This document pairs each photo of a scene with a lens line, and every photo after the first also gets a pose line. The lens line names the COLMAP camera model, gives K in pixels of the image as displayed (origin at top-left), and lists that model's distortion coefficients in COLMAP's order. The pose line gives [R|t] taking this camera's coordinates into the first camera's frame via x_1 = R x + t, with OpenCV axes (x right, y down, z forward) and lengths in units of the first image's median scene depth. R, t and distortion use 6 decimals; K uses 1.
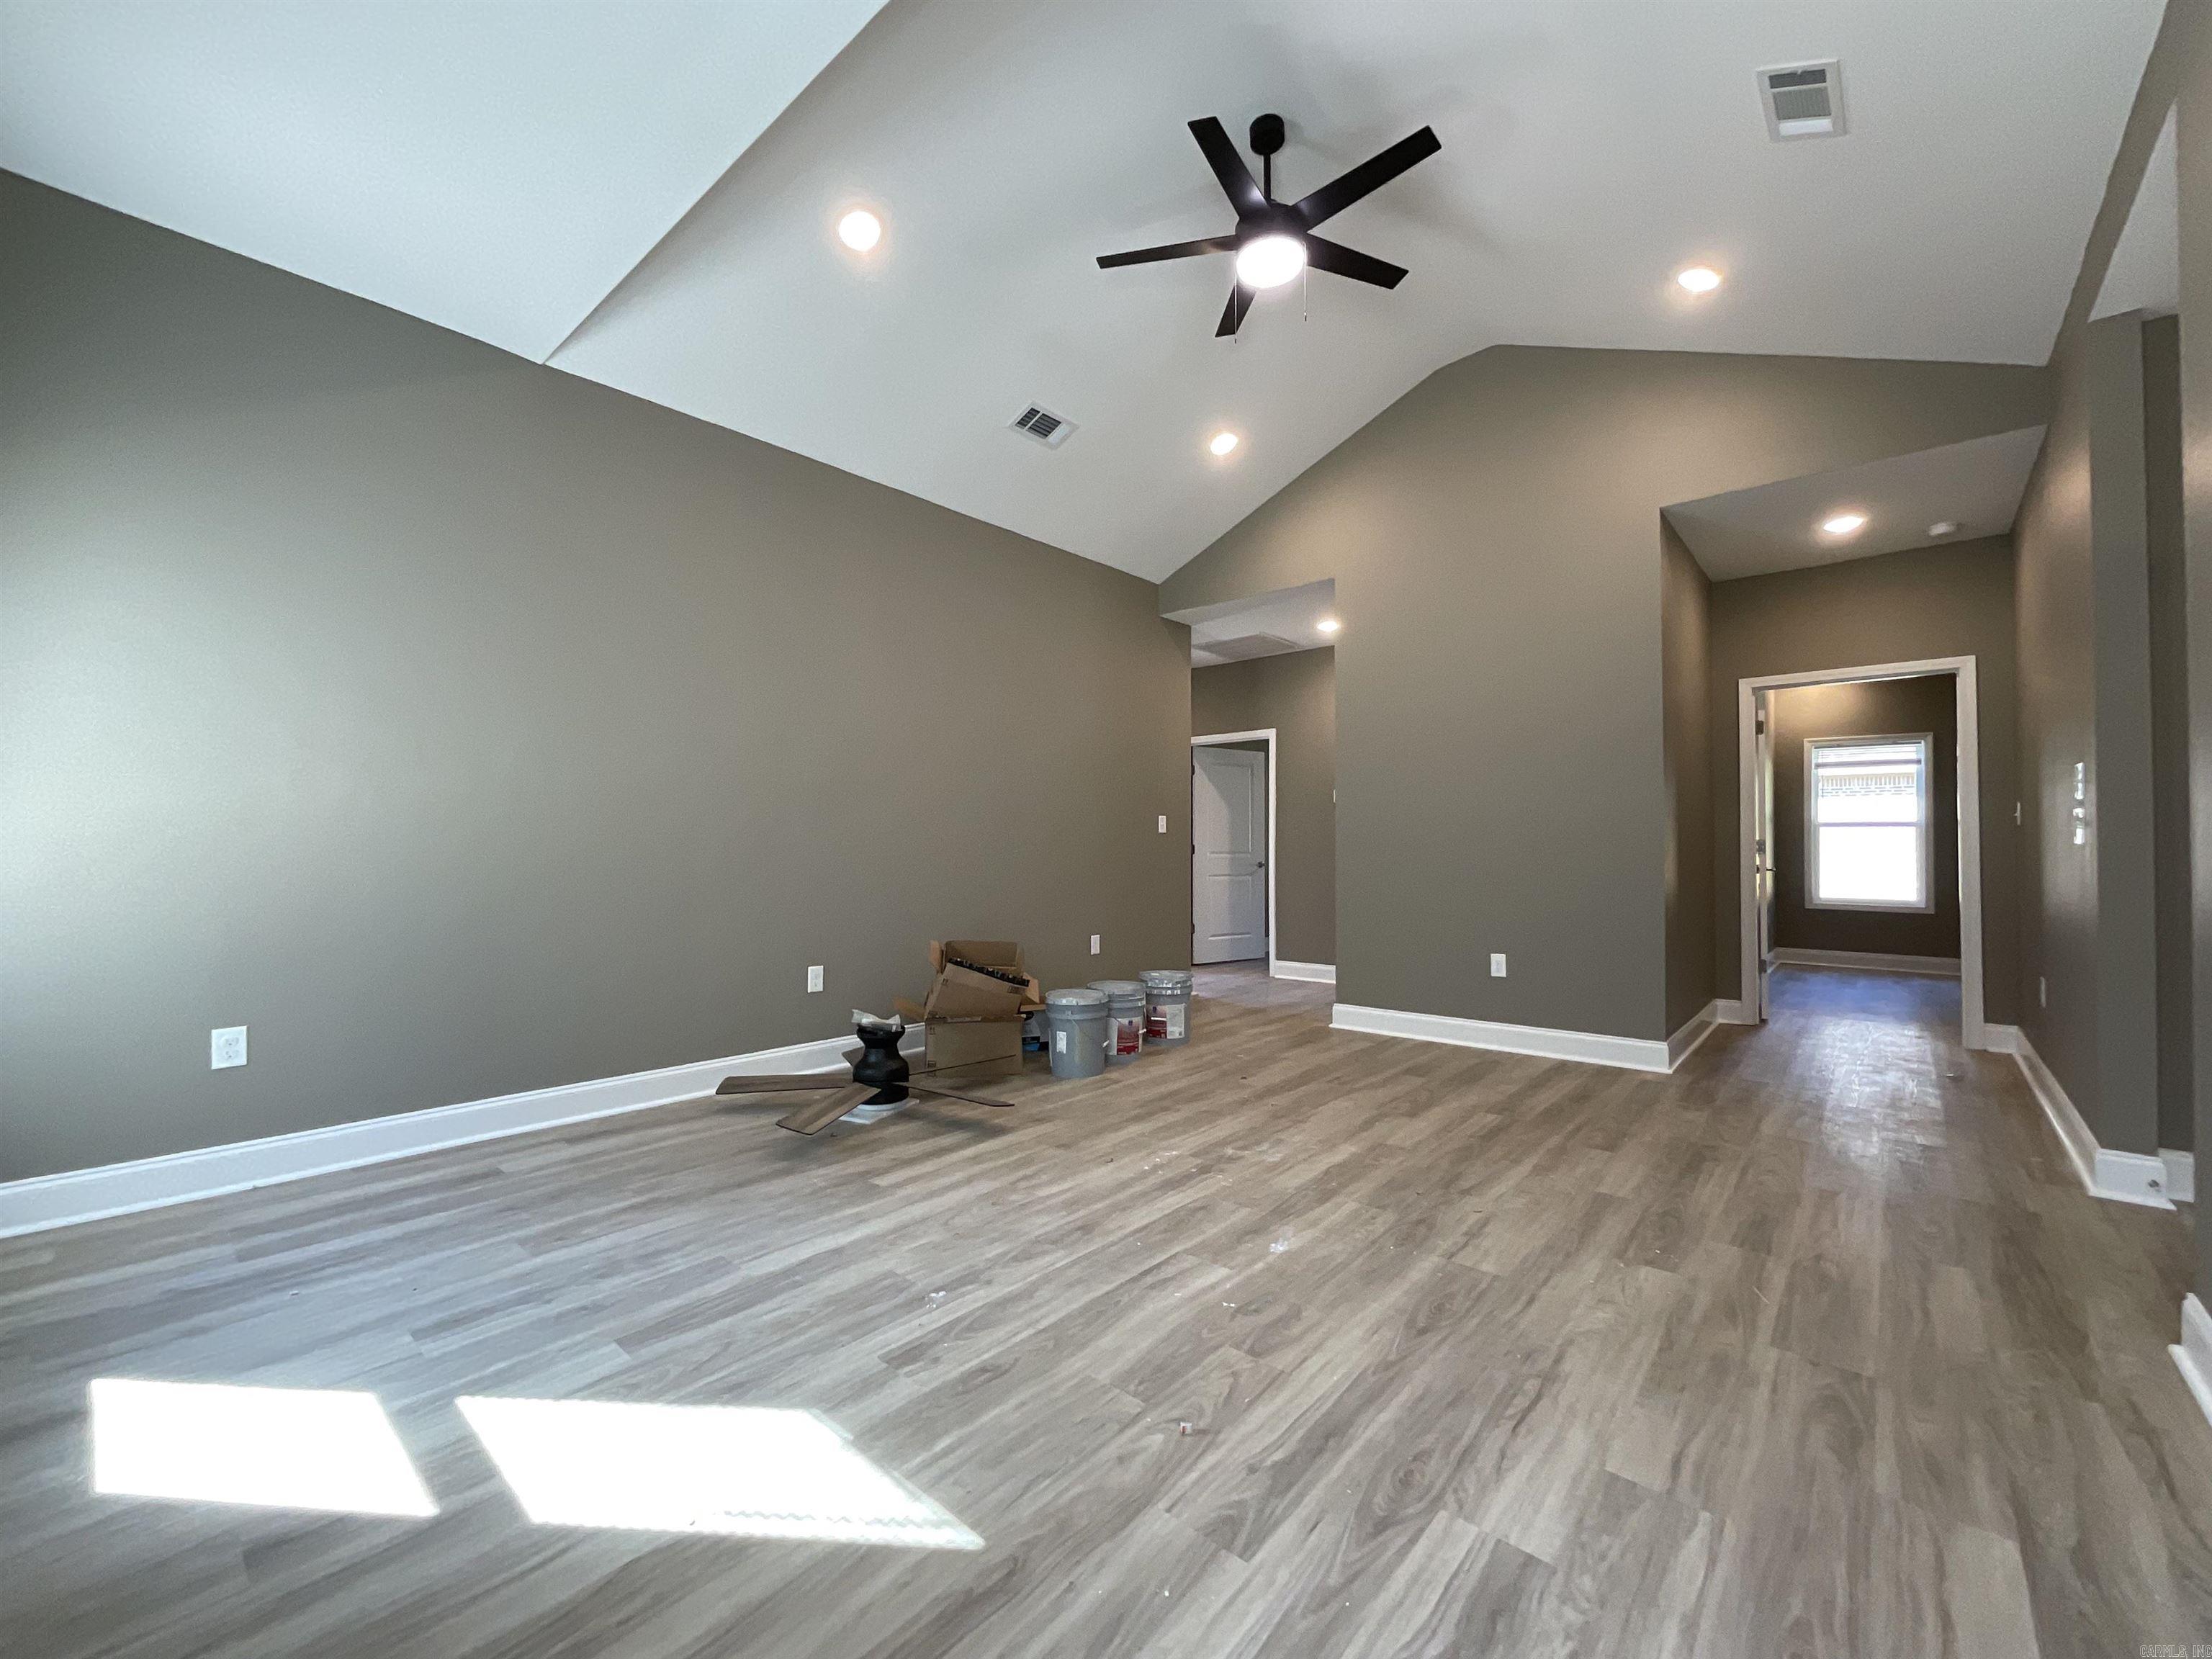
lens RADIAL K [[895.6, 0, 1106.9], [0, 895.6, 832.5], [0, 0, 1]] dist [-0.015461, 0.009702]
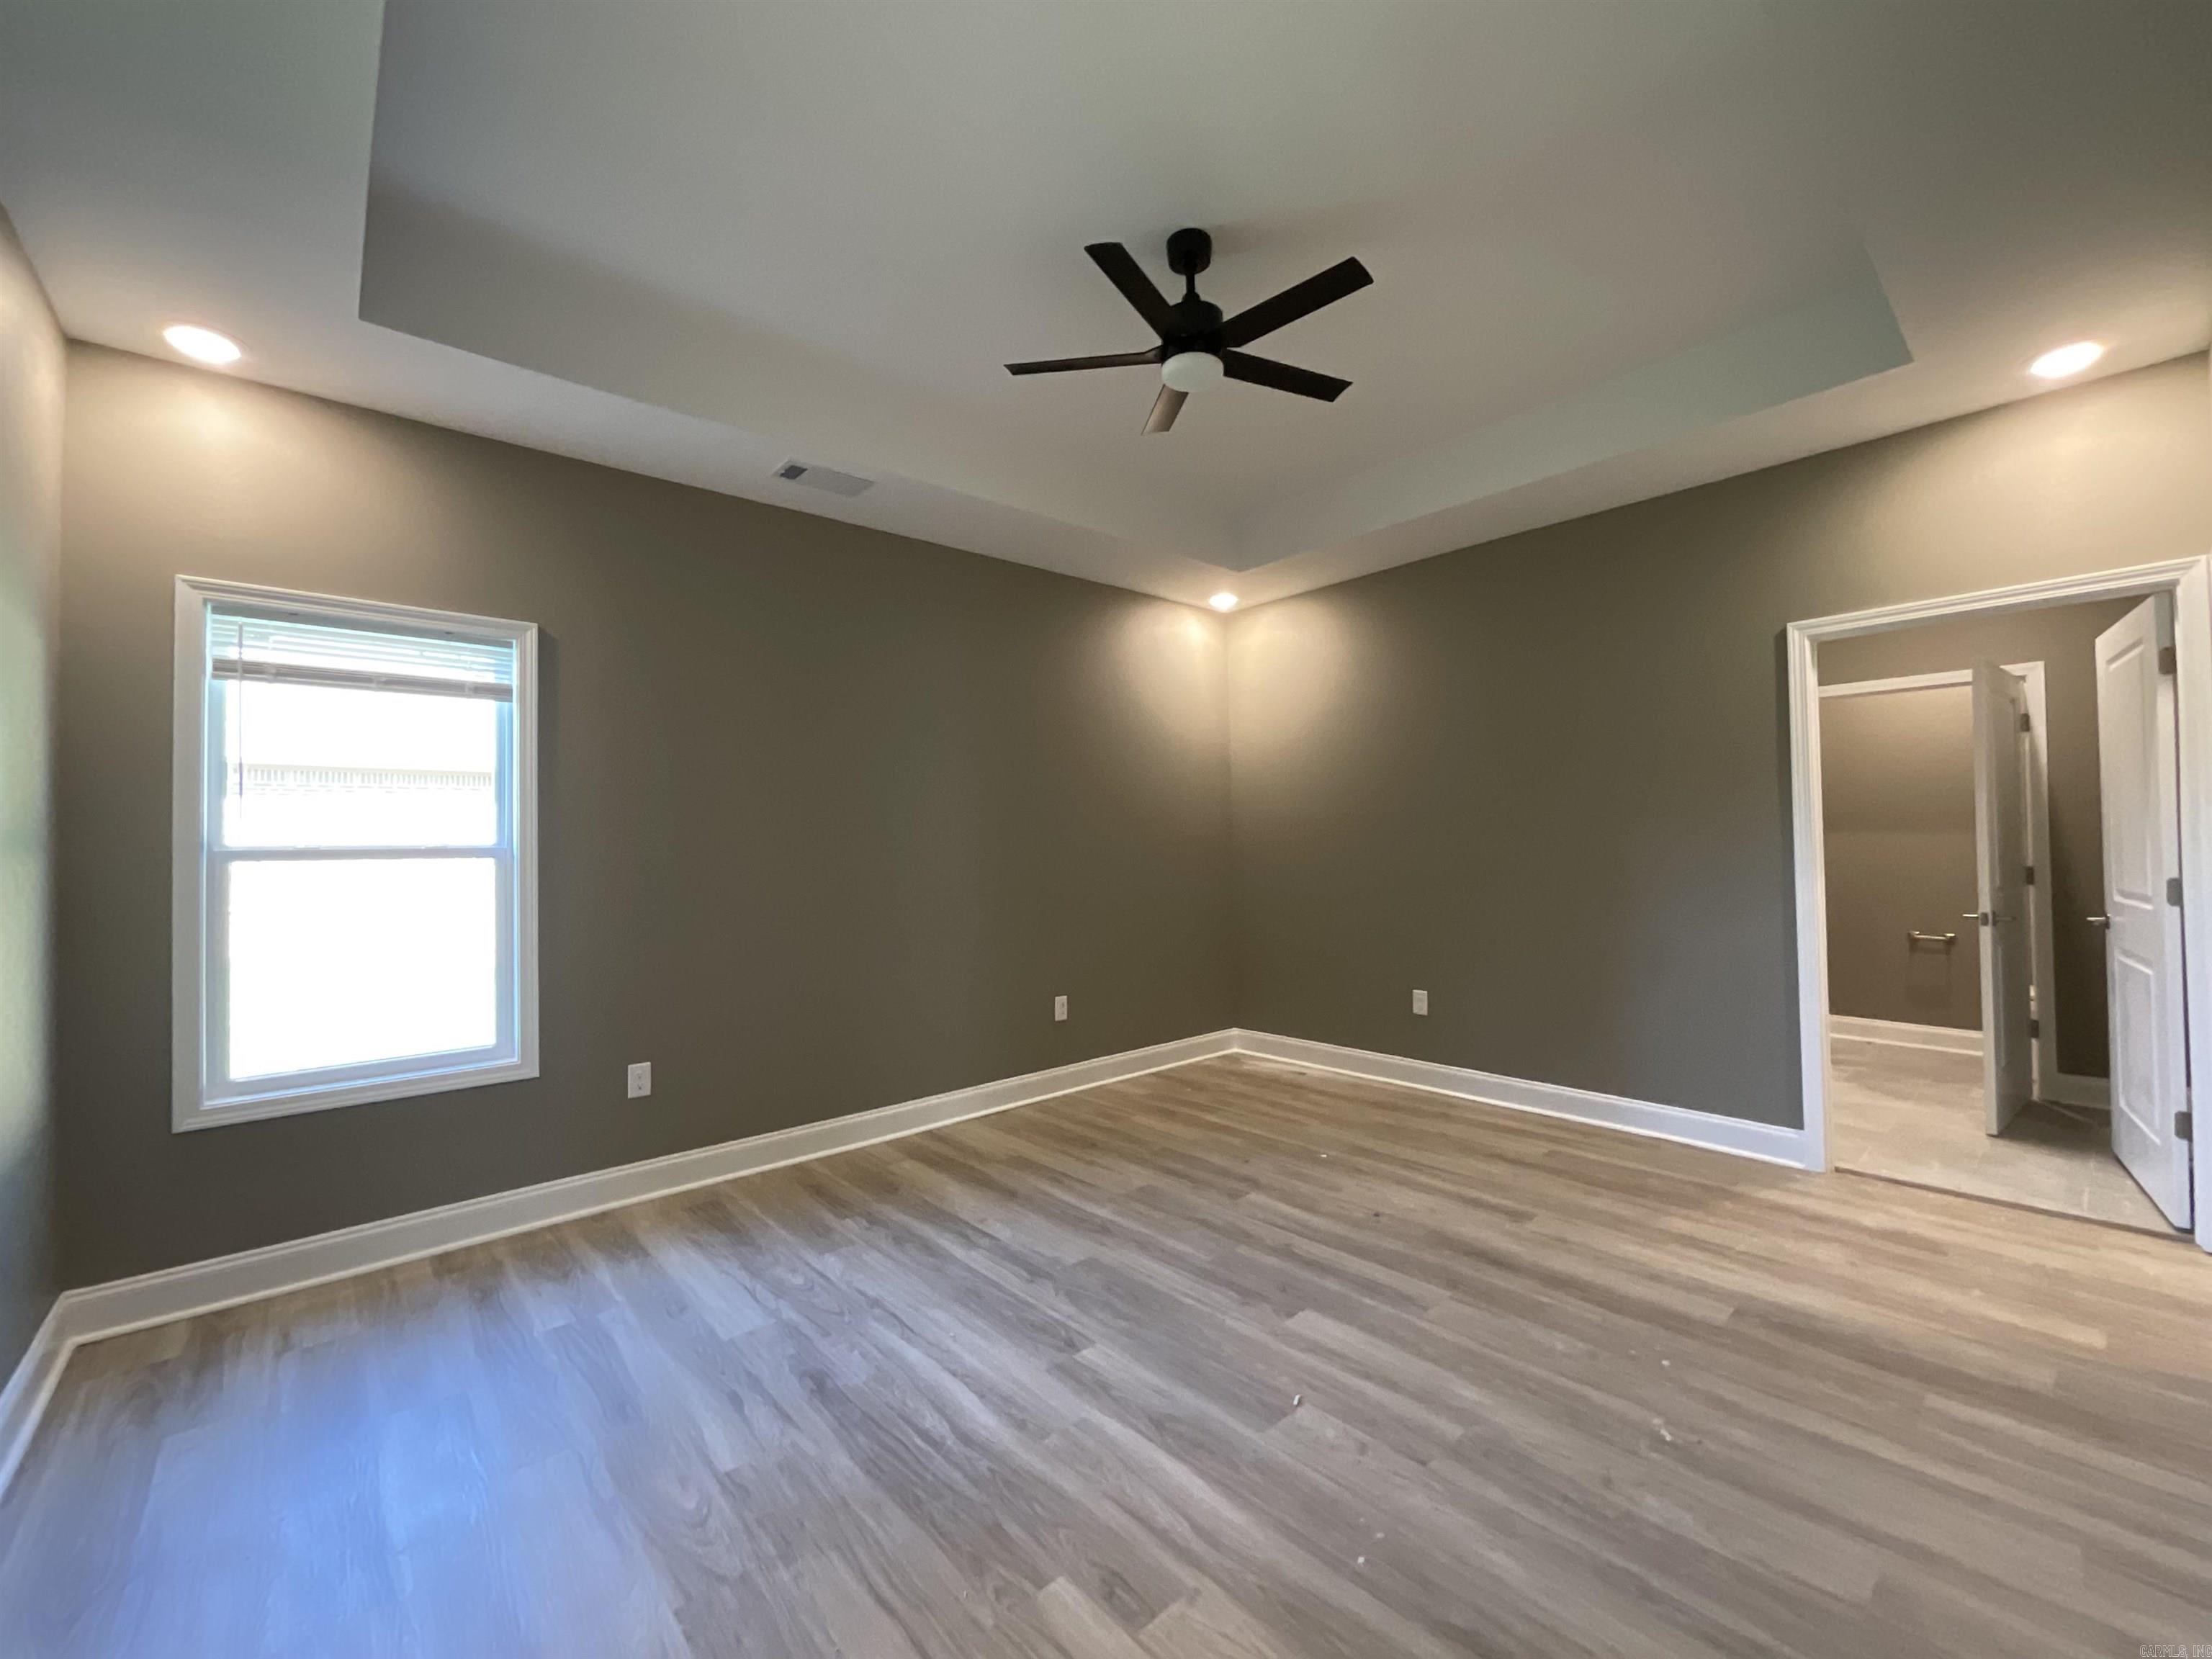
lens RADIAL K [[895.6, 0, 1106.9], [0, 895.6, 832.5], [0, 0, 1]] dist [-0.015461, 0.009702]
pose [[0.118710, 0.007198, 0.992903, 0.805180], [-0.003905, 0.999969, -0.006782, -0.023389], [-0.992921, -0.003072, 0.118734, 1.004589]]
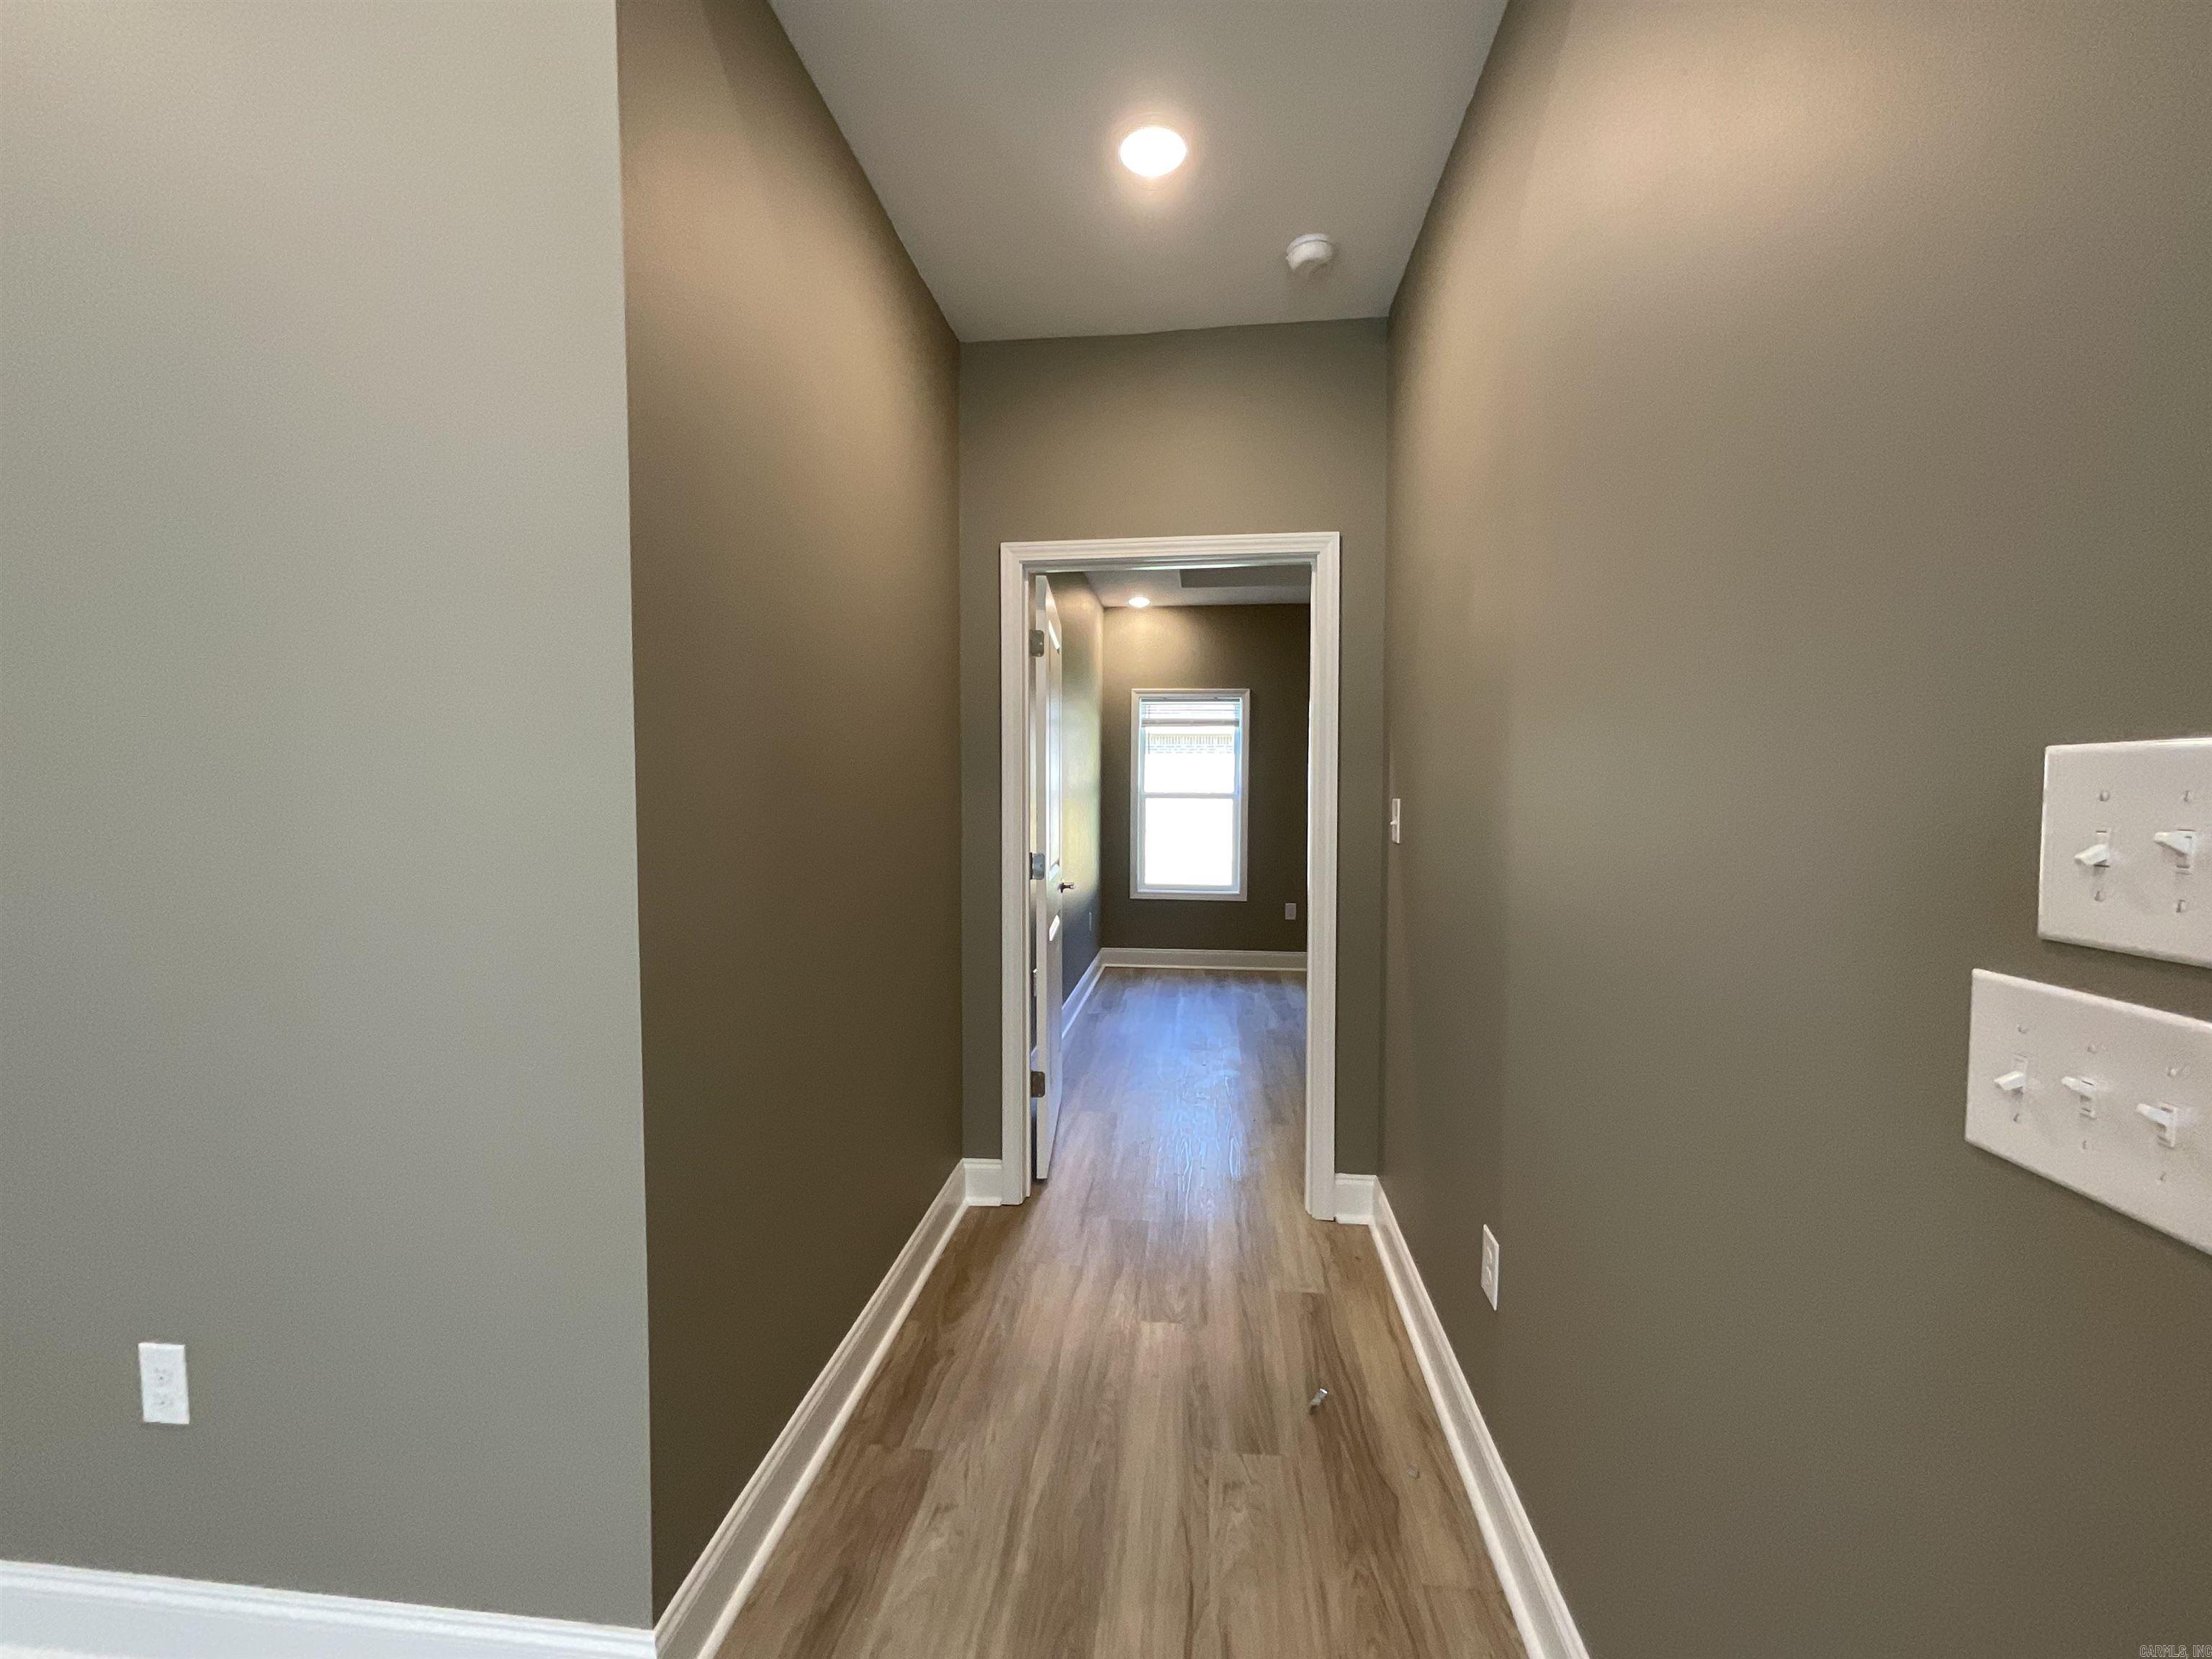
lens RADIAL K [[895.6, 0, 1106.9], [0, 895.6, 832.5], [0, 0, 1]] dist [-0.015461, 0.009702]
pose [[0.817841, -0.028029, 0.574761, 0.456135], [-0.008901, 0.998077, 0.061338, -0.037909], [-0.575375, -0.055281, 0.816019, 0.531313]]
